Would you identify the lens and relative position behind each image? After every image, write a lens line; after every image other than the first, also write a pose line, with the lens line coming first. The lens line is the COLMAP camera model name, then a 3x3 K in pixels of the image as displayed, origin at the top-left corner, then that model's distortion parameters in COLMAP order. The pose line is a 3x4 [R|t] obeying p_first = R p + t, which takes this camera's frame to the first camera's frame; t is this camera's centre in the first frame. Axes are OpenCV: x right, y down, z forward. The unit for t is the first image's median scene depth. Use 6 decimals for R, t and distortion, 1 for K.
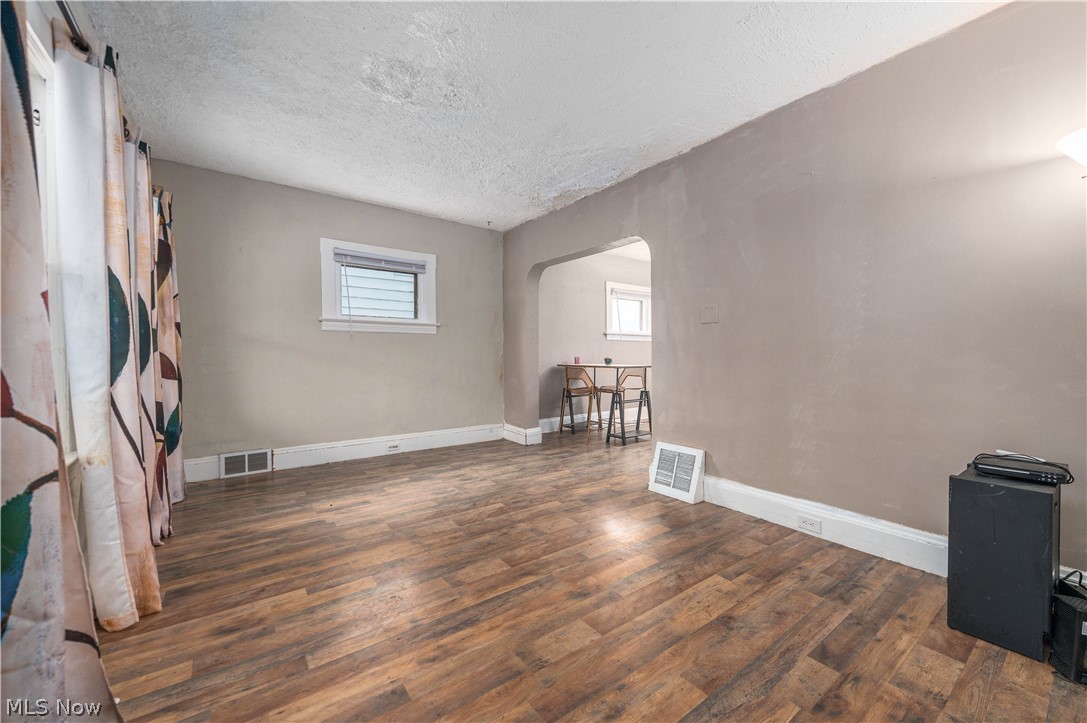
lens RADIAL K [[432.7, 0, 543.5], [0, 432.7, 354.9], [0, 0, 1]] dist [0.014029, -0.002021]
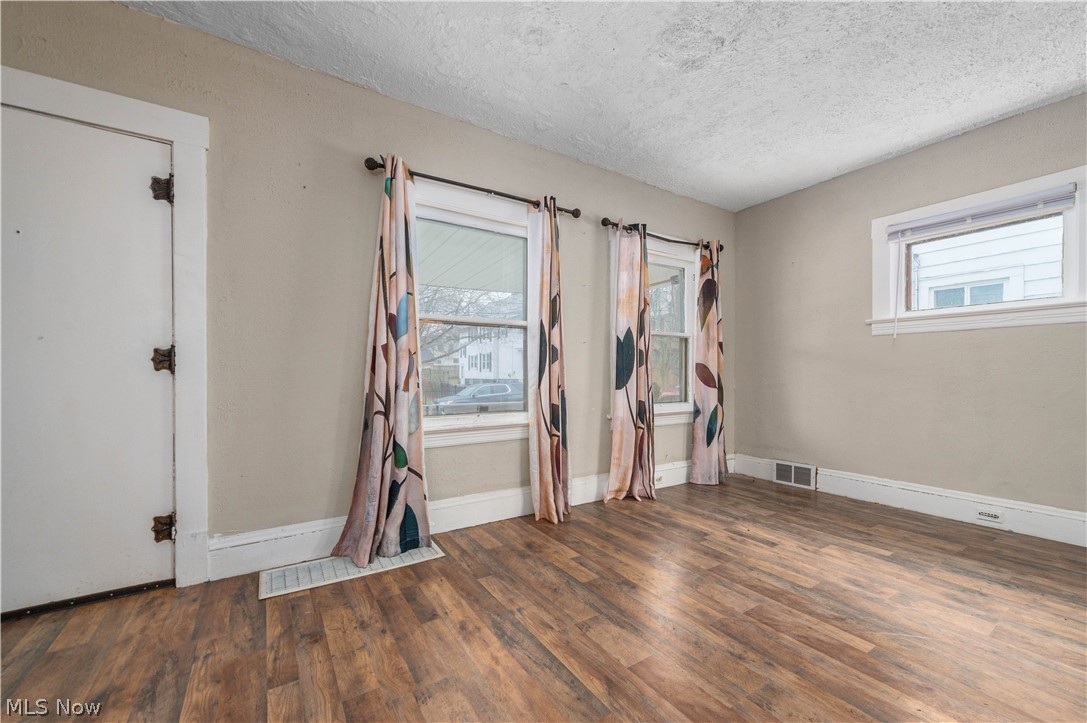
lens RADIAL K [[432.7, 0, 568.4], [0, 432.7, 374.5], [0, 0, 1]] dist [0.014029, -0.002021]
pose [[-0.037164, 0.005975, -0.999291, 0.426152], [0.008178, 0.999950, 0.005675, 0.007904], [0.999276, -0.007961, -0.037211, 0.632369]]
